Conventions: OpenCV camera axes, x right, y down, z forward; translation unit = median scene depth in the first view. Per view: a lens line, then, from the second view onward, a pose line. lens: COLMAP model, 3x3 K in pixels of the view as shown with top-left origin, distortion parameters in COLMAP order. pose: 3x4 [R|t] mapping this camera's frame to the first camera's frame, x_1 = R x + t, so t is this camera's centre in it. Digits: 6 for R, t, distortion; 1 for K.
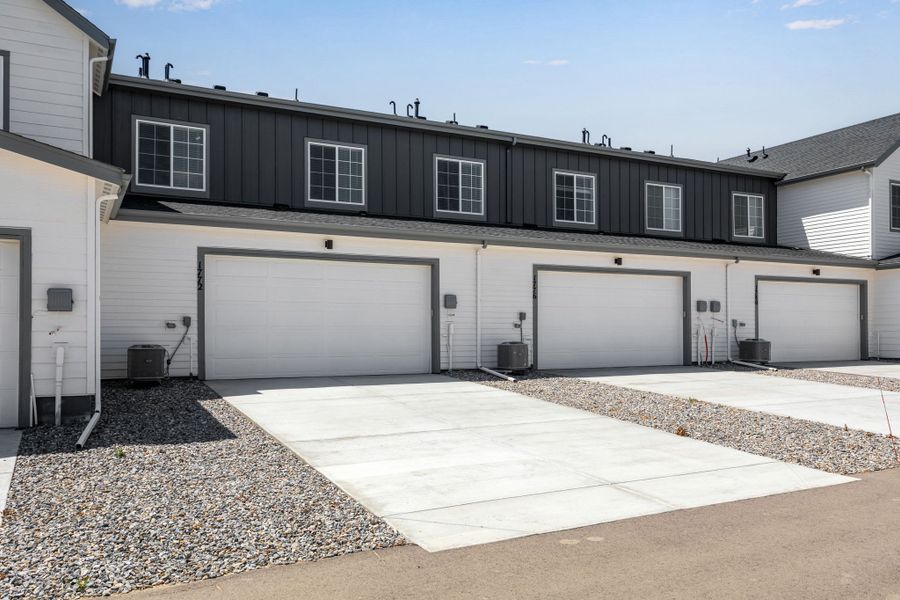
lens RADIAL K [[708.8, 0, 450.0], [0, 708.8, 323.9], [0, 0, 1]] dist [0.010867, 0.001016]
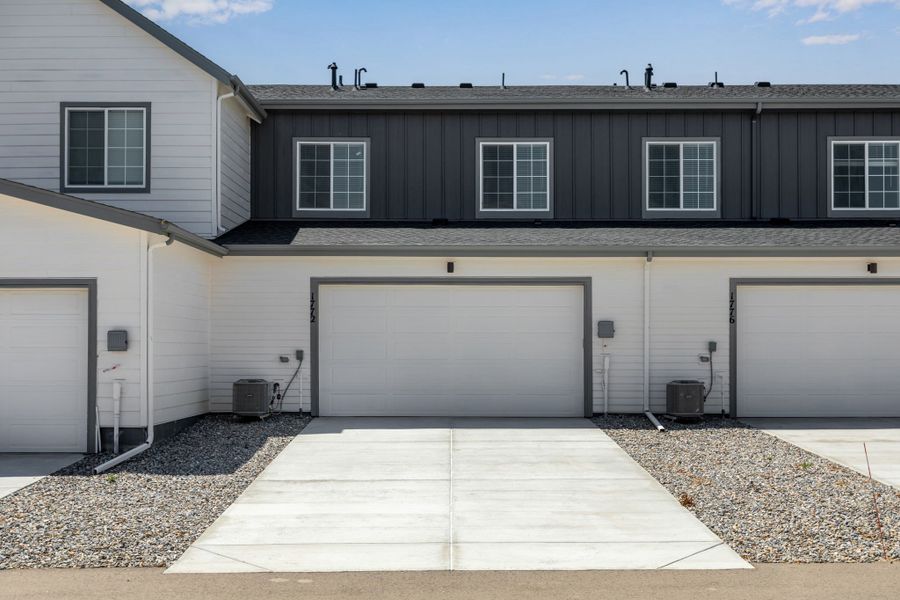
lens RADIAL K [[966.1, 0, 450.1], [0, 966.1, 338.0], [0, 0, 1]] dist [0.013017, 0.009541]
pose [[0.886801, -0.004733, -0.462128, 0.351347], [0.002829, 0.999984, -0.004813, -0.016734], [0.462144, 0.002961, 0.886800, -0.060521]]
